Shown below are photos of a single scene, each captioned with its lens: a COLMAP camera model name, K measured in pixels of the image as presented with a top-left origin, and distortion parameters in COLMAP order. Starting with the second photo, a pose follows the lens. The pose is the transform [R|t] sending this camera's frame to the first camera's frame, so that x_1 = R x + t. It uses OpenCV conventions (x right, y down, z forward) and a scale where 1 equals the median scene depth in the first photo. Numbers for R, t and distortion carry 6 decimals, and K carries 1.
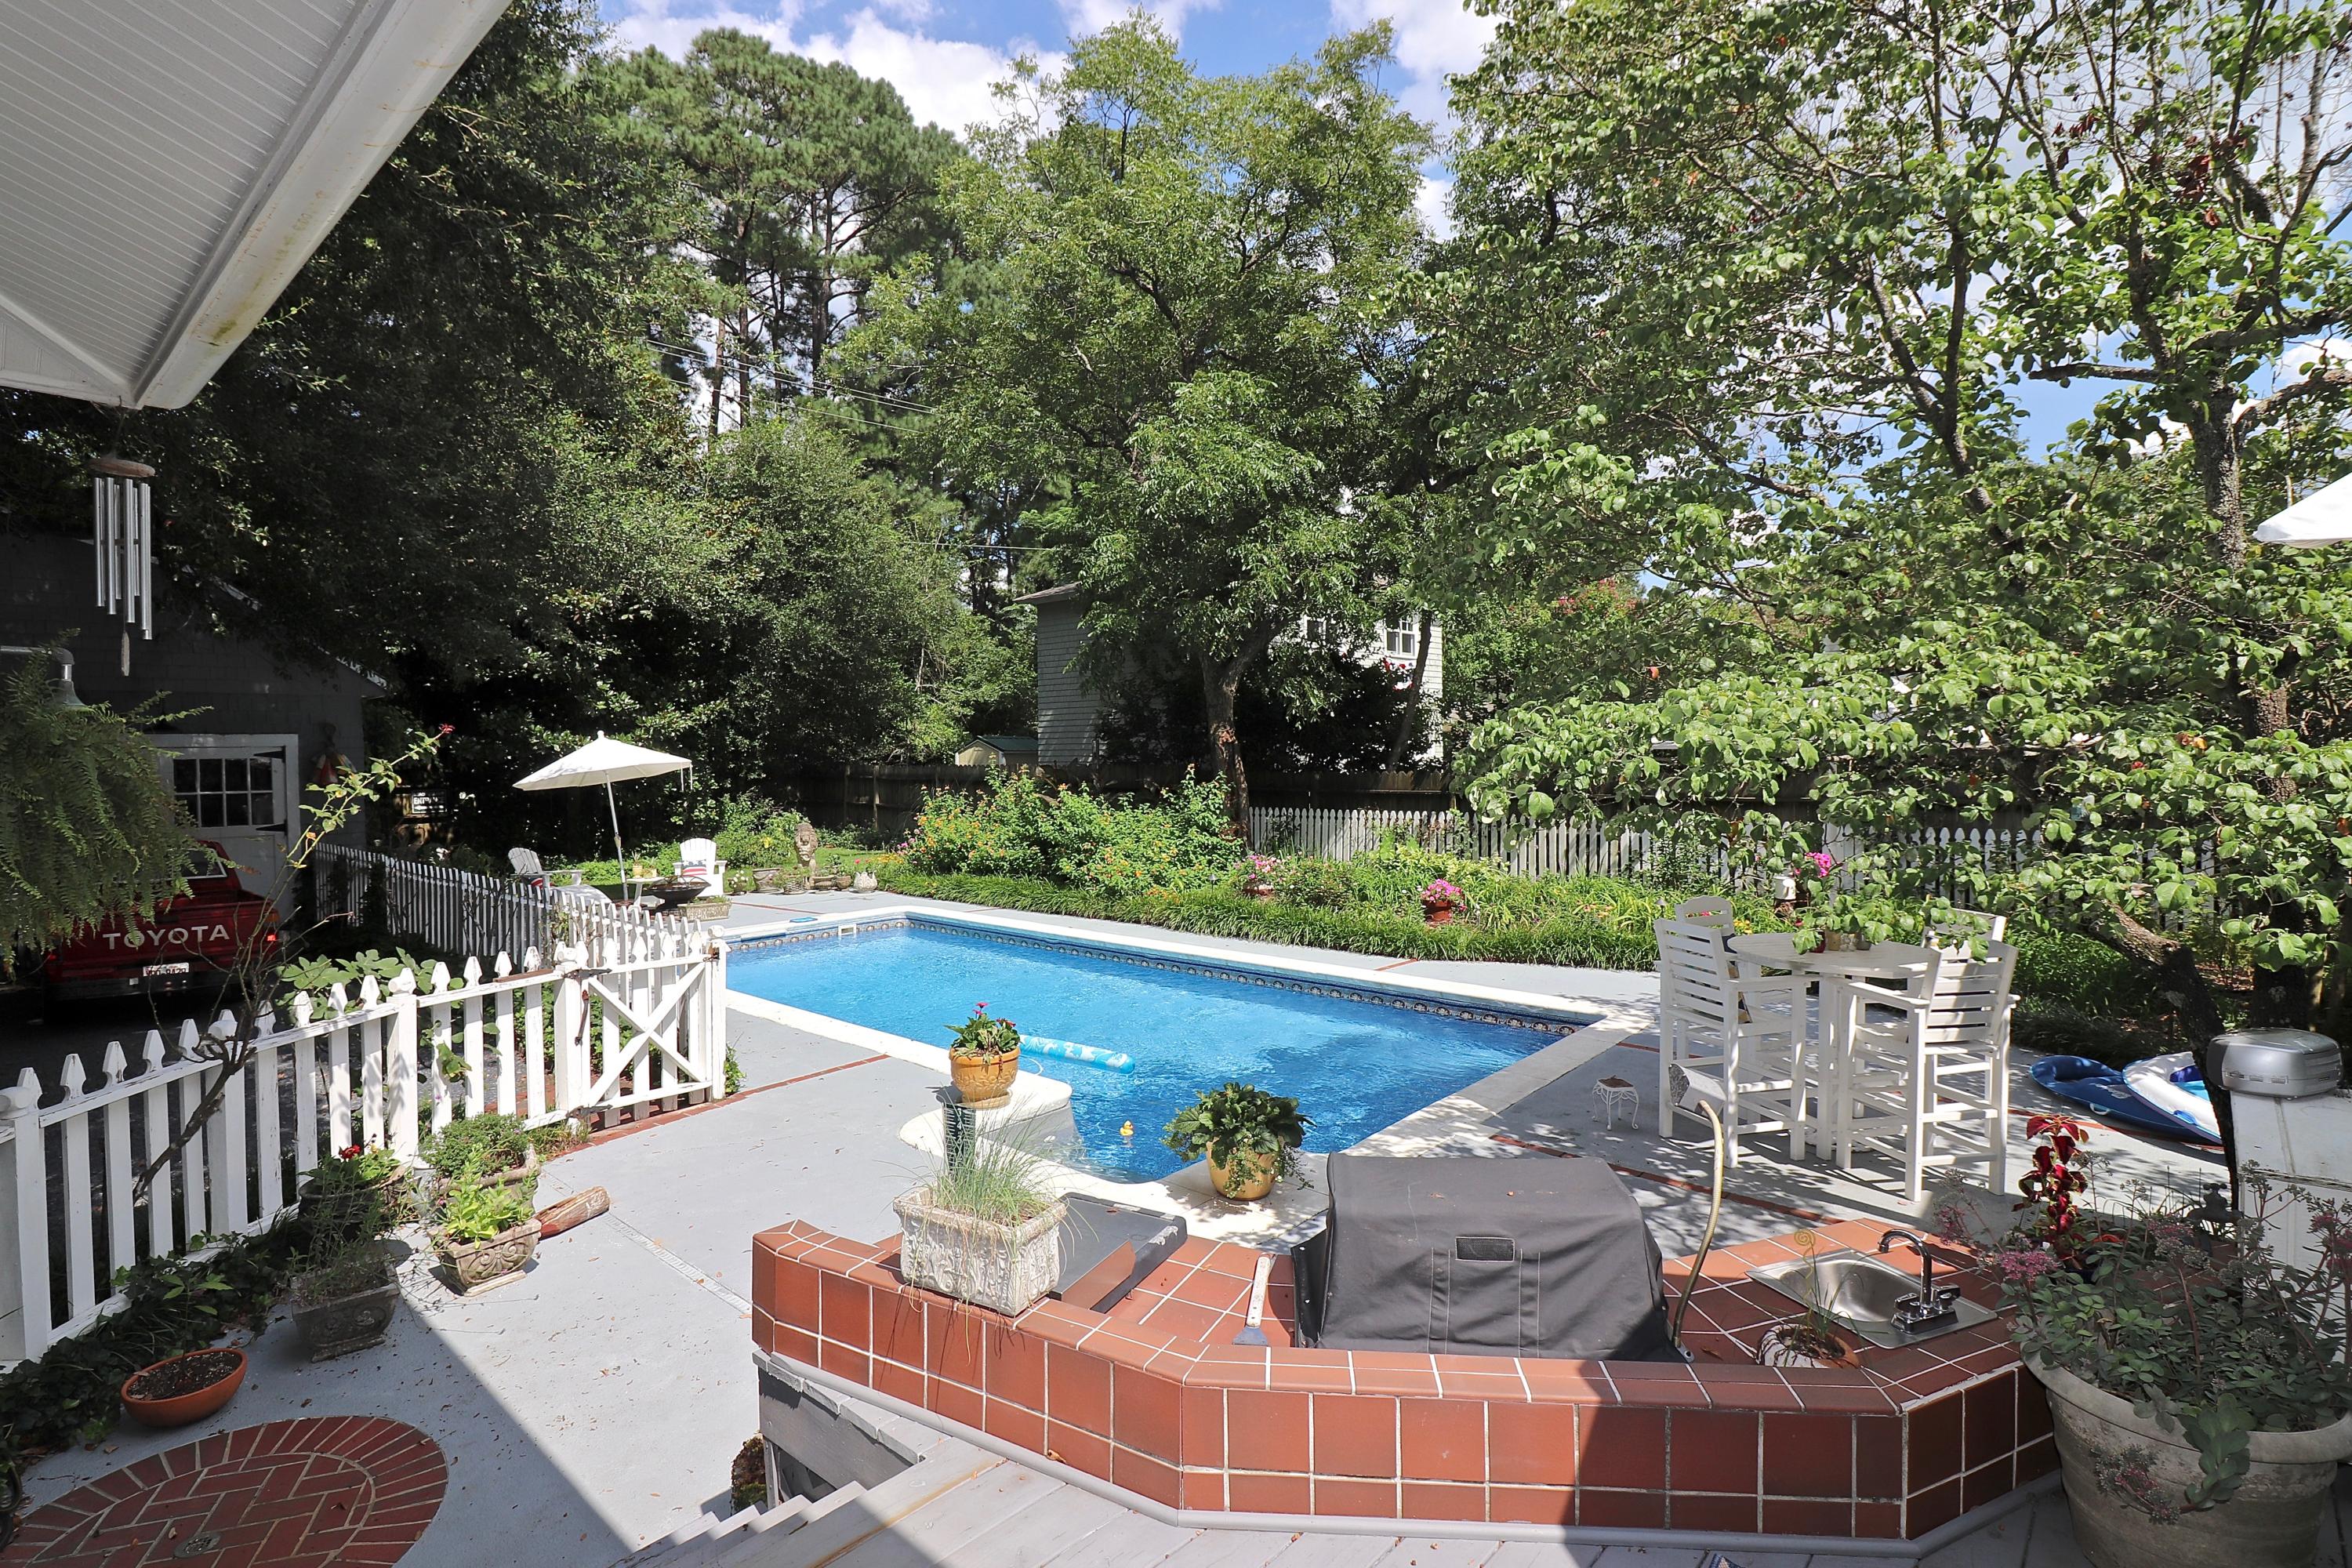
lens RADIAL K [[1098.9, 0, 1138.3], [0, 1098.9, 760.7], [0, 0, 1]] dist [-0.001983, -0.011250]
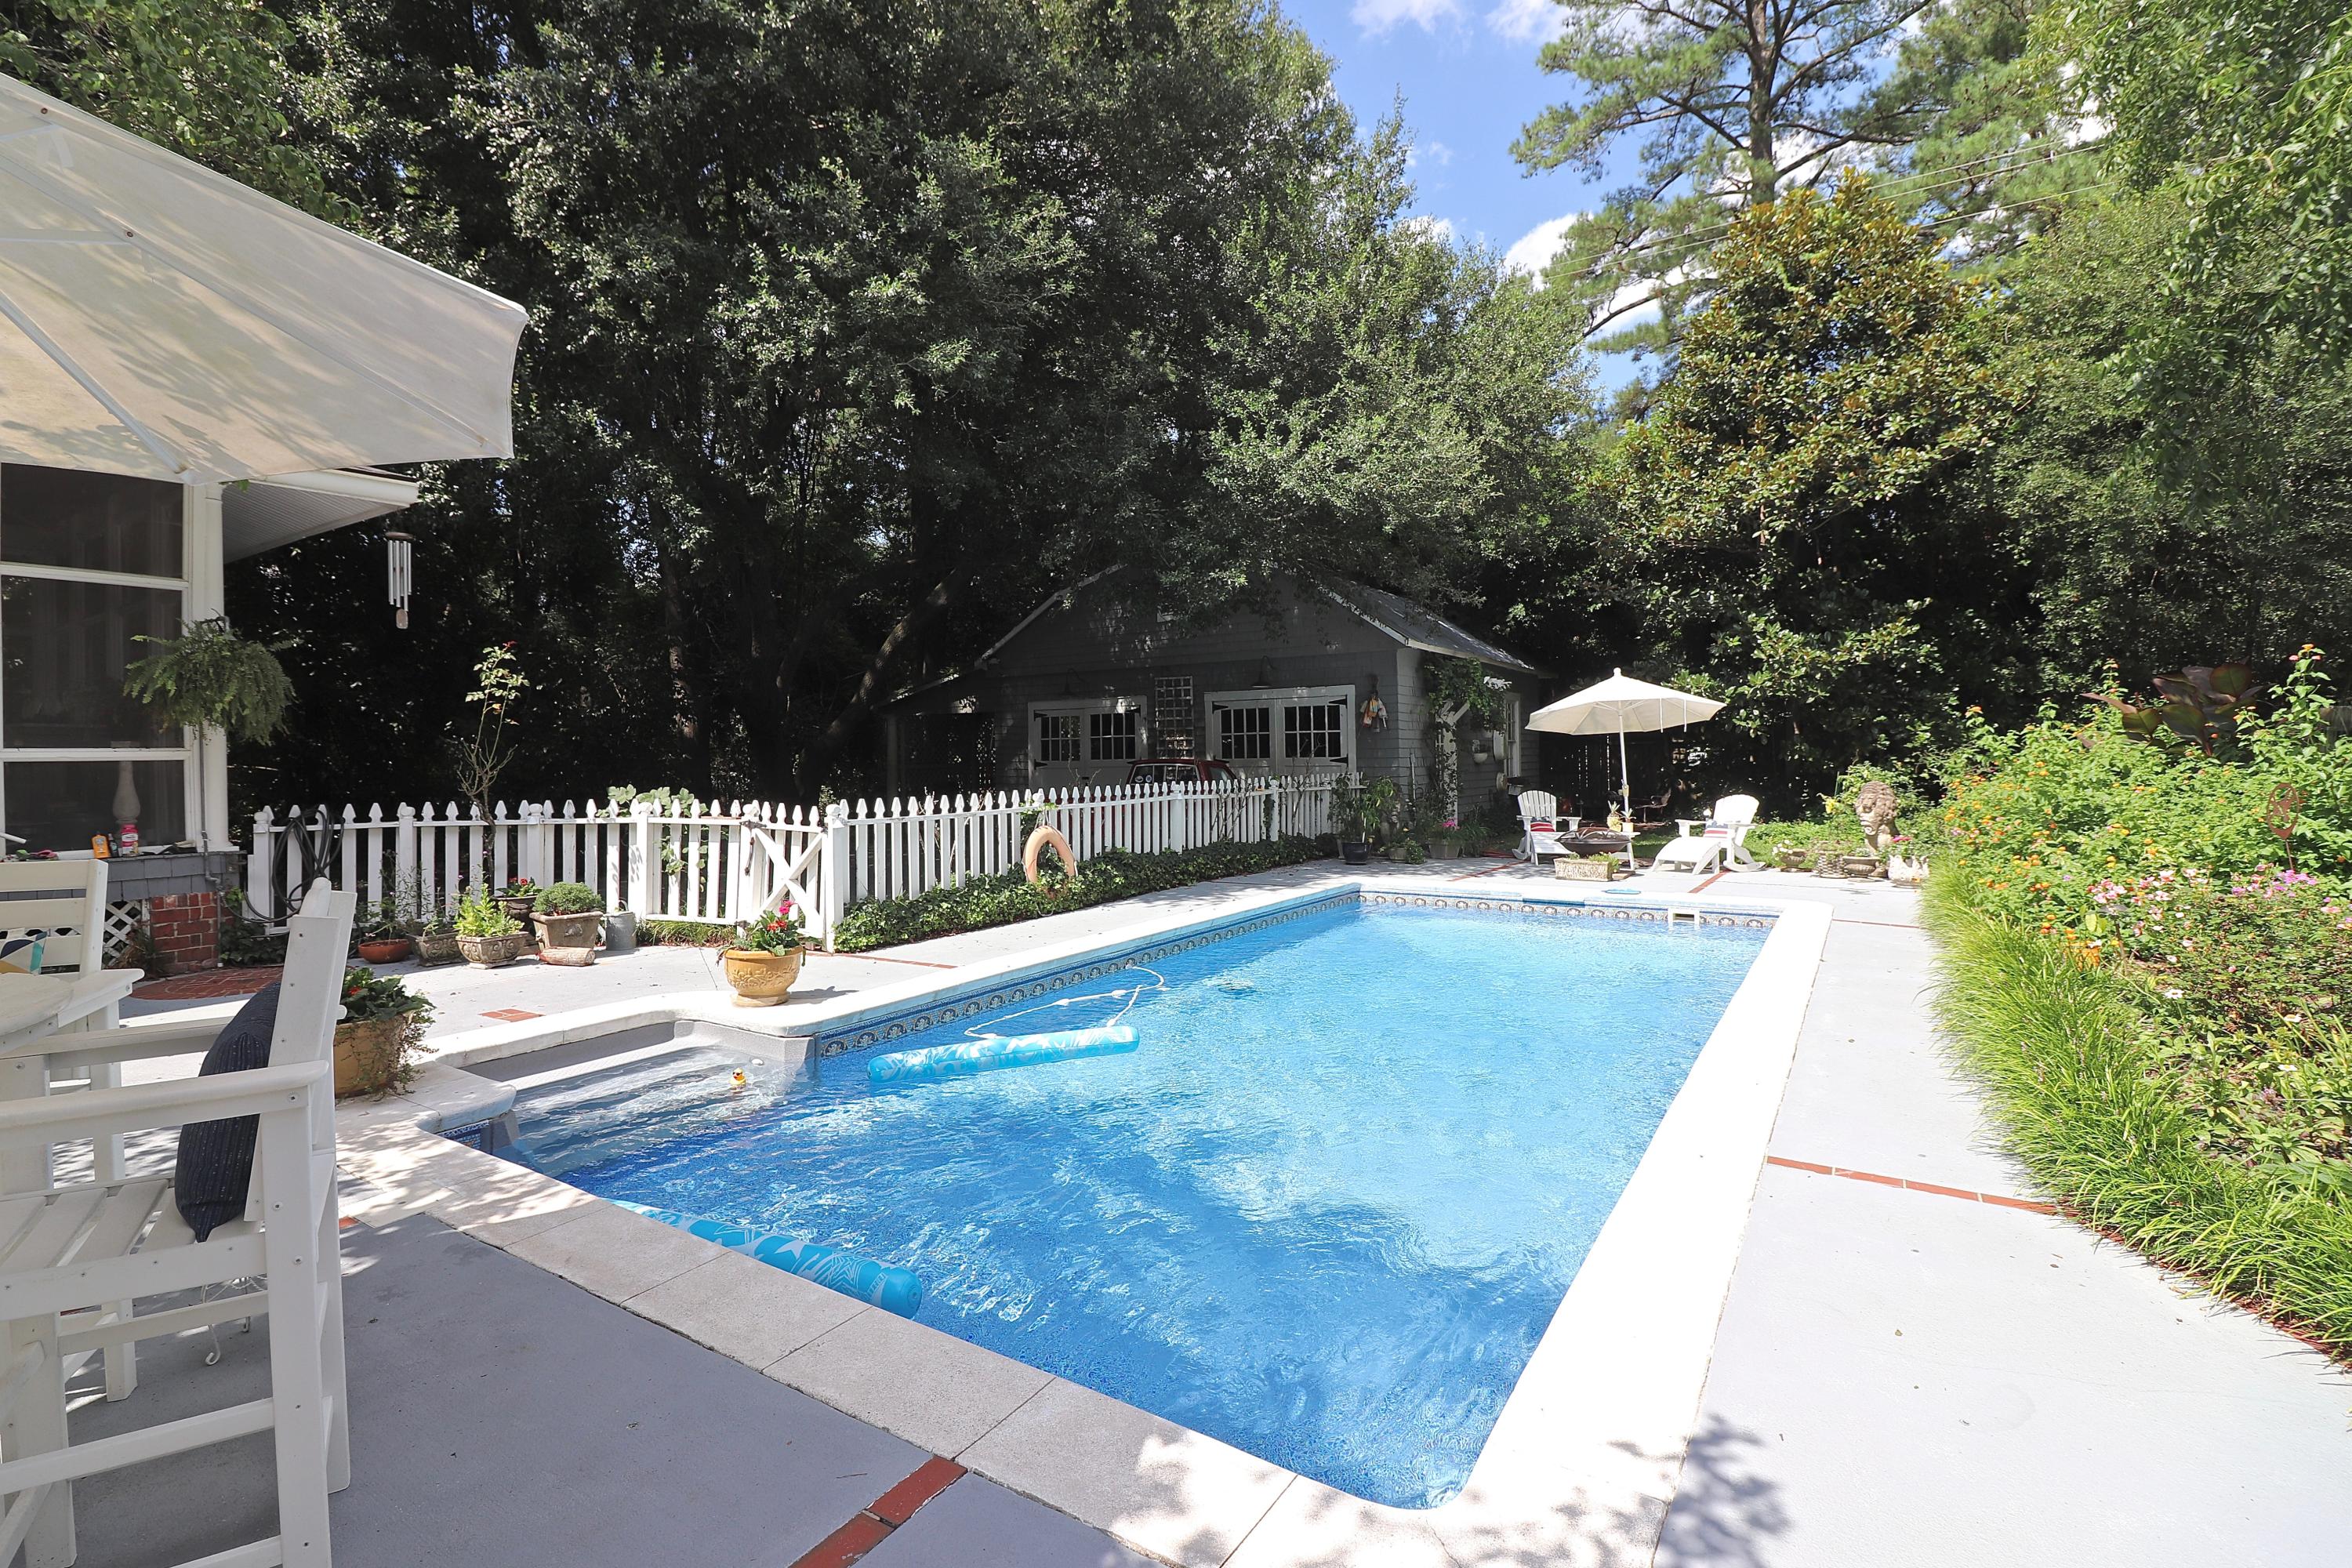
lens RADIAL K [[1102.8, 0, 1144.9], [0, 1102.8, 763.0], [0, 0, 1]] dist [0.002047, -0.014166]
pose [[0.143609, 0.015377, -0.989515, 1.558399], [-0.000259, 0.999880, 0.015500, 0.165217], [0.989634, -0.001970, 0.143596, 2.200720]]
